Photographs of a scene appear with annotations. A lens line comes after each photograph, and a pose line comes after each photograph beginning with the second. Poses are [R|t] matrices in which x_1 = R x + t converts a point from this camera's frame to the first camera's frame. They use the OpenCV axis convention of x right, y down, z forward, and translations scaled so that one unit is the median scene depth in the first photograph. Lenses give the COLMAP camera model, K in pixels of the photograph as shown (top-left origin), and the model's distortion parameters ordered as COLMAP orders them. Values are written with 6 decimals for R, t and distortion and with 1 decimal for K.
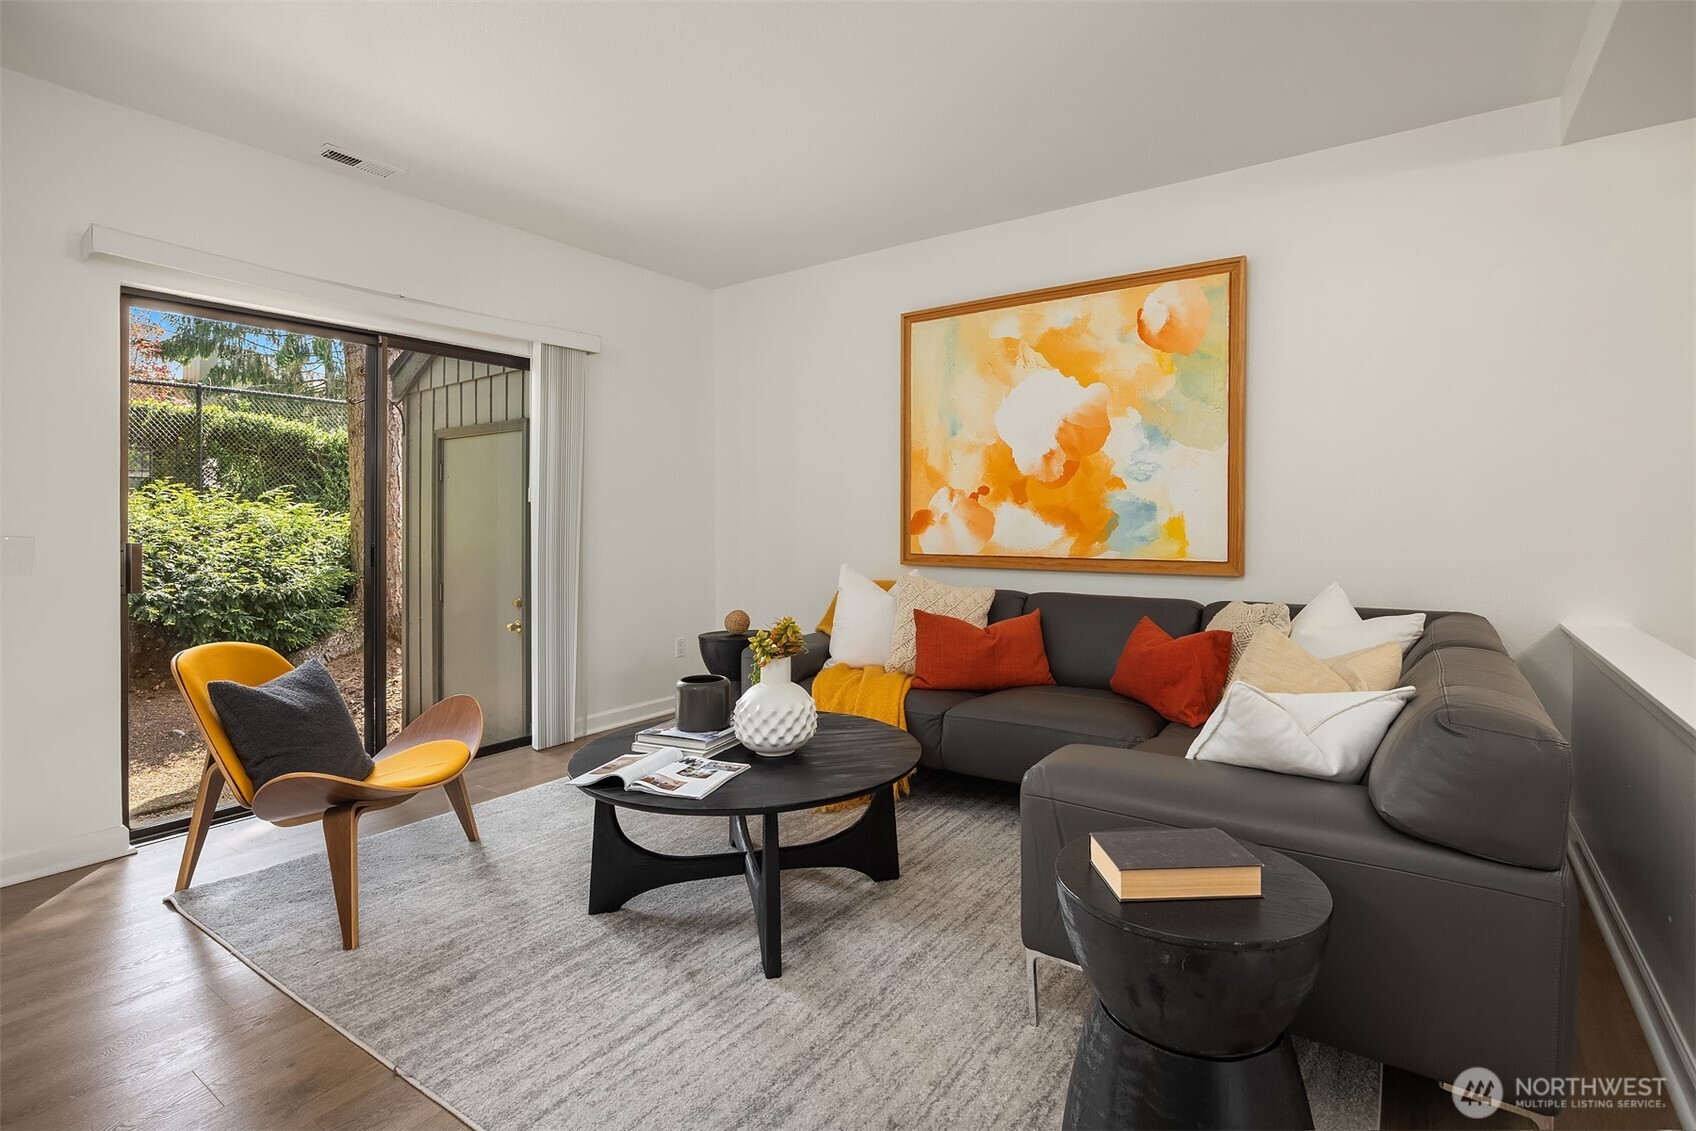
lens RADIAL K [[784.4, 0, 821.2], [0, 784.4, 525.6], [0, 0, 1]] dist [-0.016753, 0.000225]
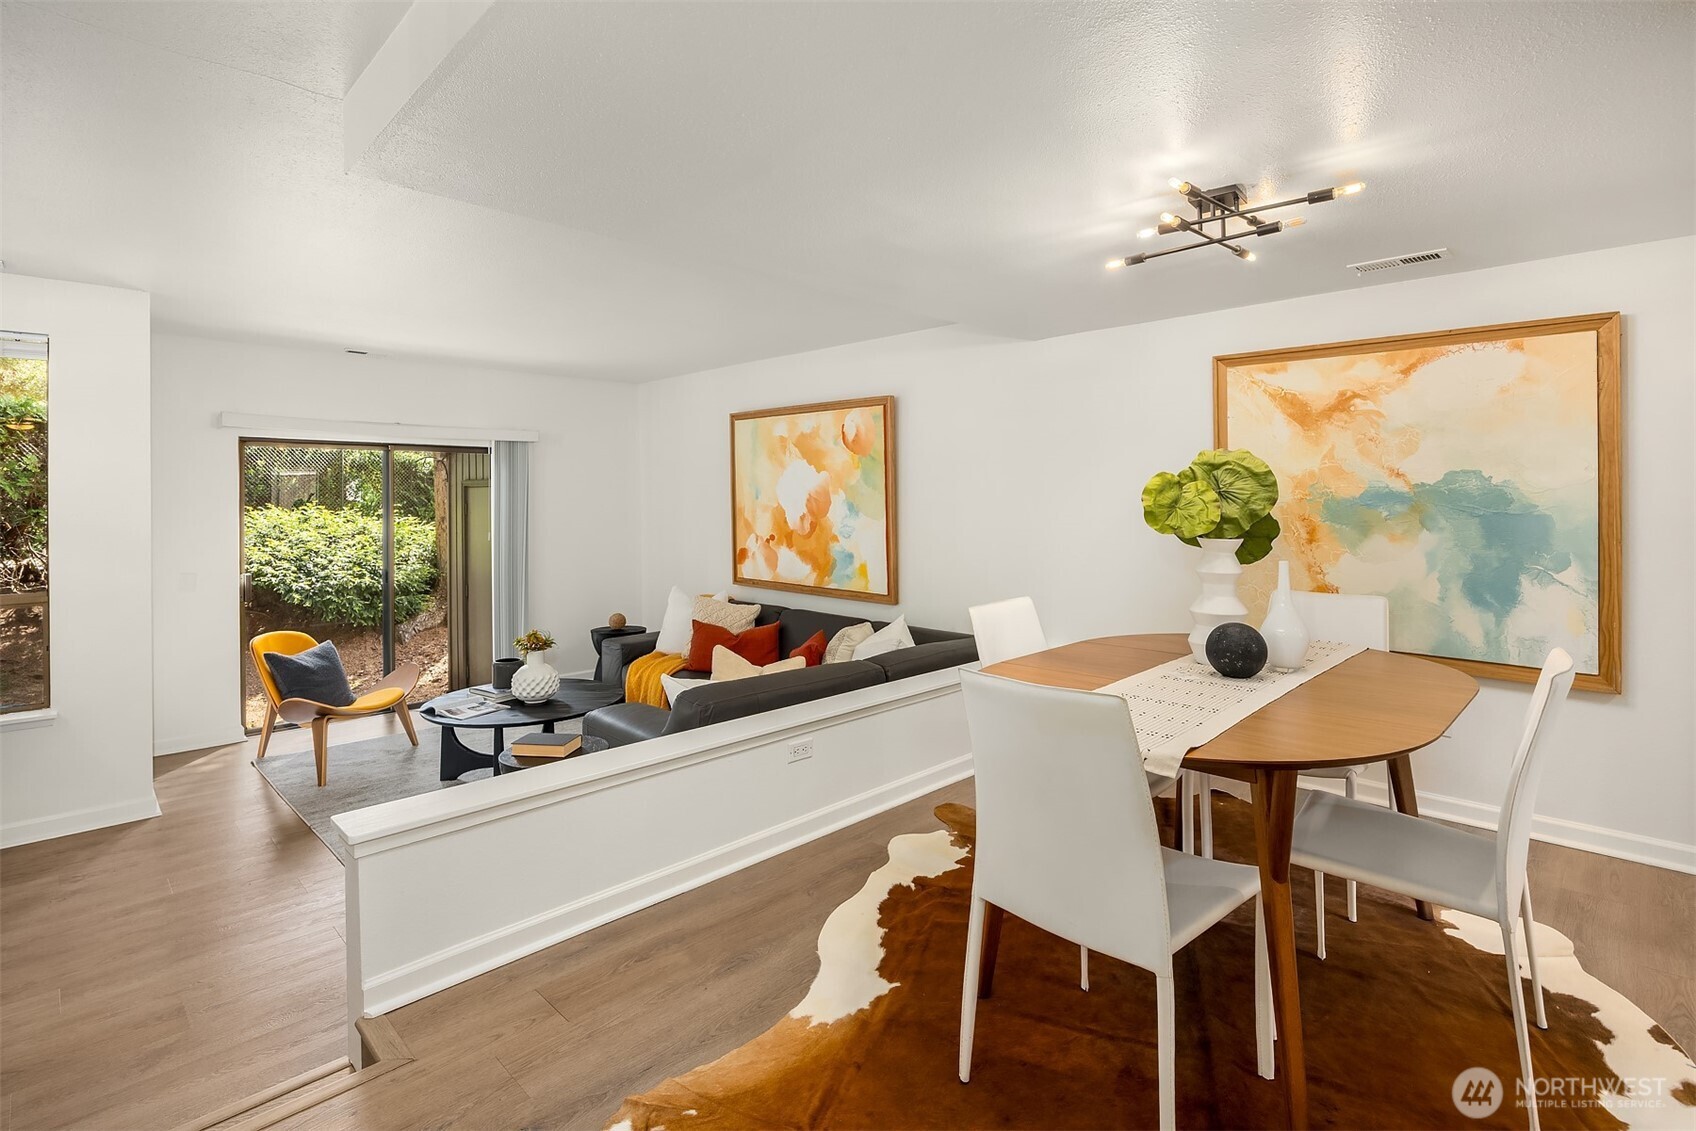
lens RADIAL K [[784.4, 0, 859.4], [0, 784.4, 505.0], [0, 0, 1]] dist [-0.016753, 0.000225]
pose [[0.988434, 0.008696, -0.151405, 0.609084], [-0.007463, 0.999934, 0.008705, -0.123468], [0.151470, -0.007475, 0.988434, -0.443292]]
